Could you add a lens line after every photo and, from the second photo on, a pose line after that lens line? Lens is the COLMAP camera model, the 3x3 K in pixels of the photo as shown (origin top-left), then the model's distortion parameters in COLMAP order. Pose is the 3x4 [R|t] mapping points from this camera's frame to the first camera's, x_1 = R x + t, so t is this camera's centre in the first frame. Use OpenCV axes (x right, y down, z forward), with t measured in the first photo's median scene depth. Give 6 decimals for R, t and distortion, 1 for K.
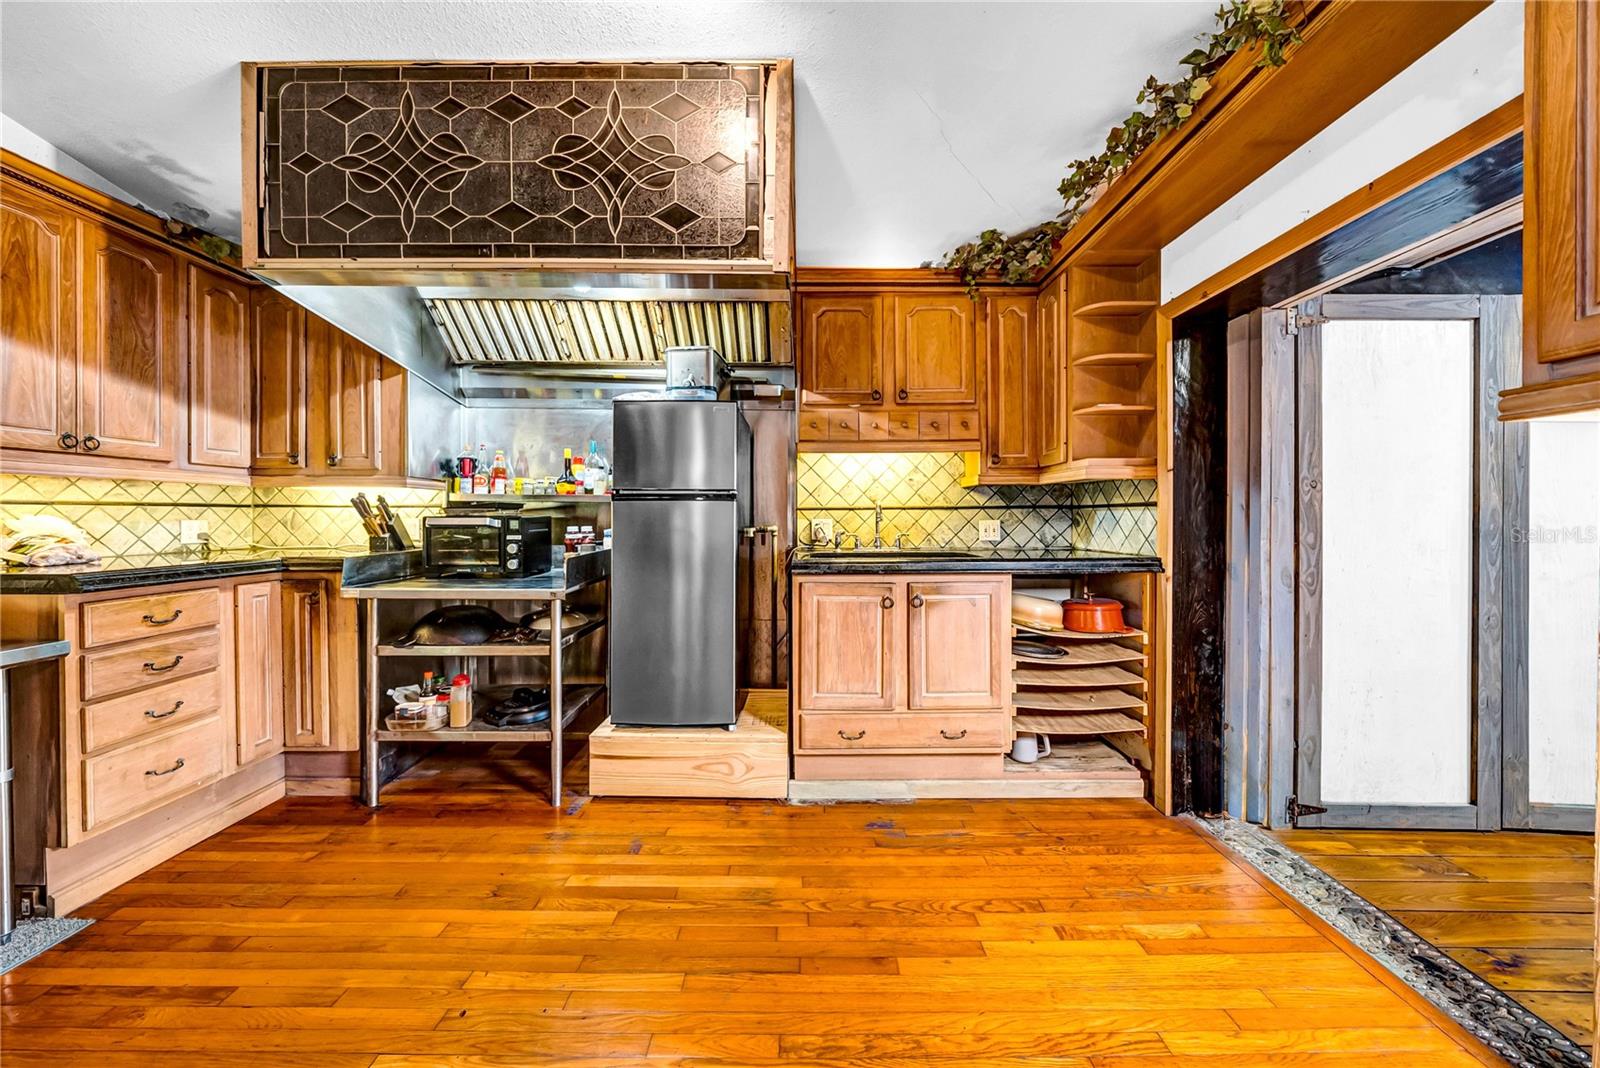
lens RADIAL K [[555.6, 0, 807.3], [0, 555.6, 516.0], [0, 0, 1]] dist [-0.002157, -0.000136]
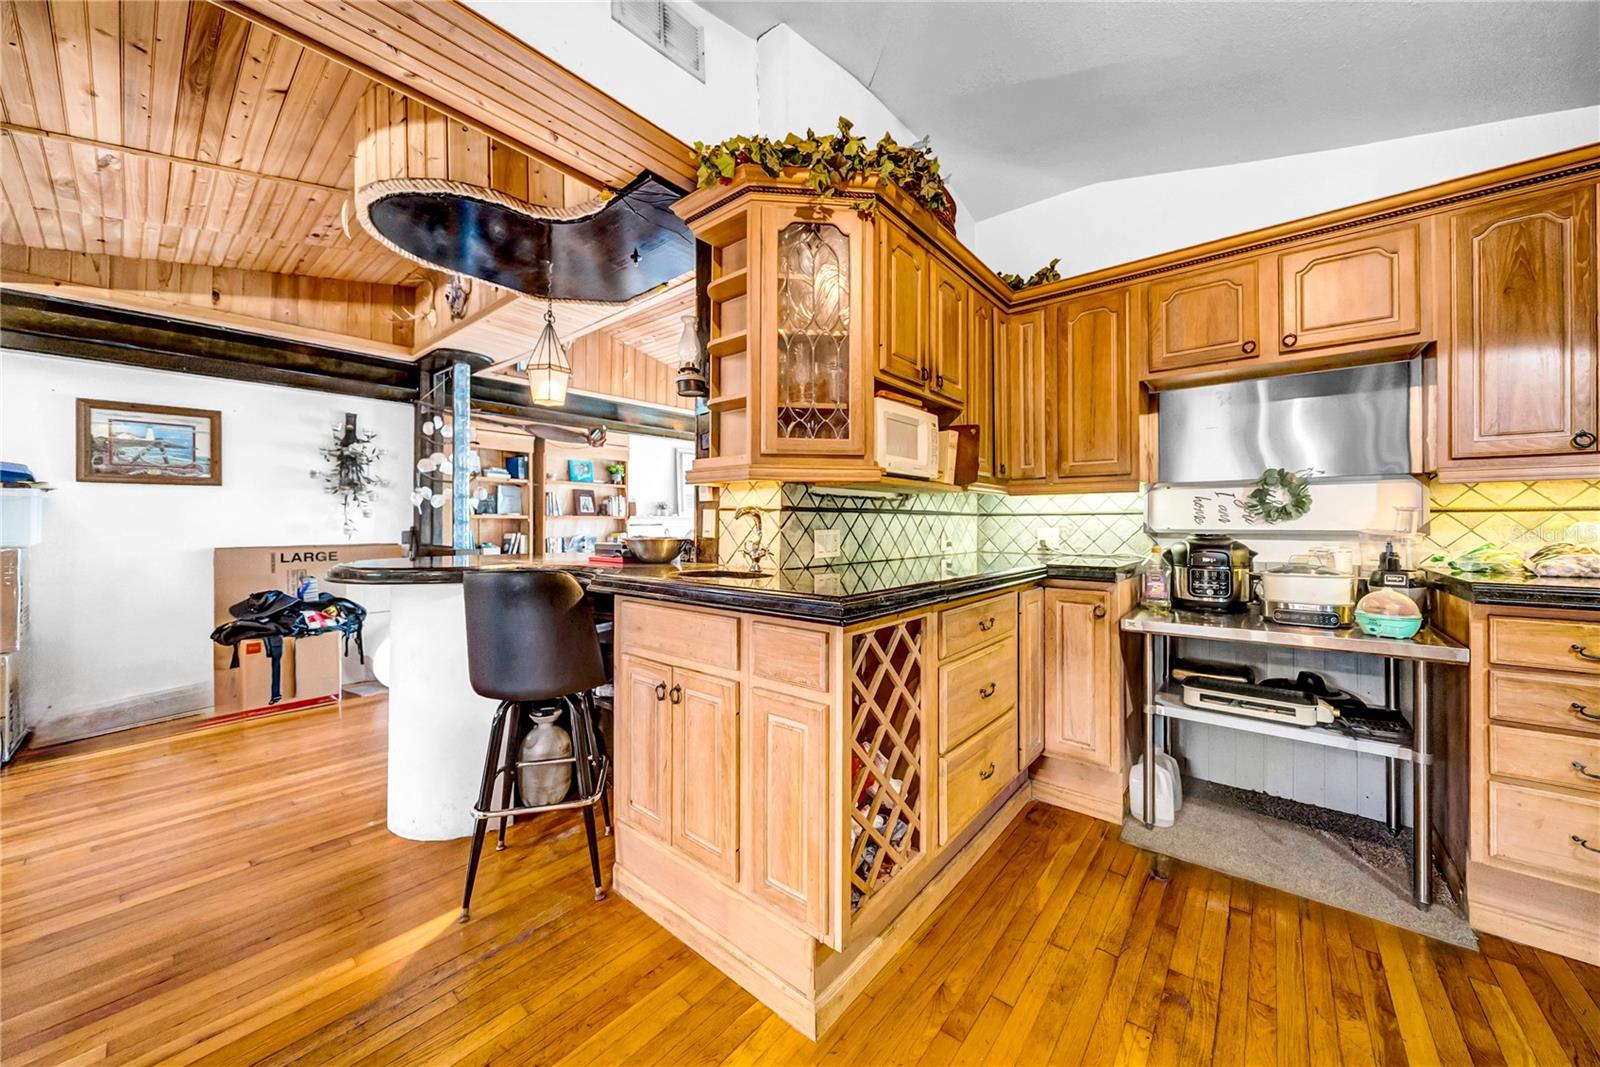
lens RADIAL K [[555.6, 0, 807.3], [0, 555.6, 515.5], [0, 0, 1]] dist [-0.002157, -0.000136]
pose [[-0.636190, -0.009173, -0.771478, 0.161017], [-0.000351, 0.999933, -0.011600, -0.002070], [0.771532, -0.007109, -0.636150, 0.642768]]
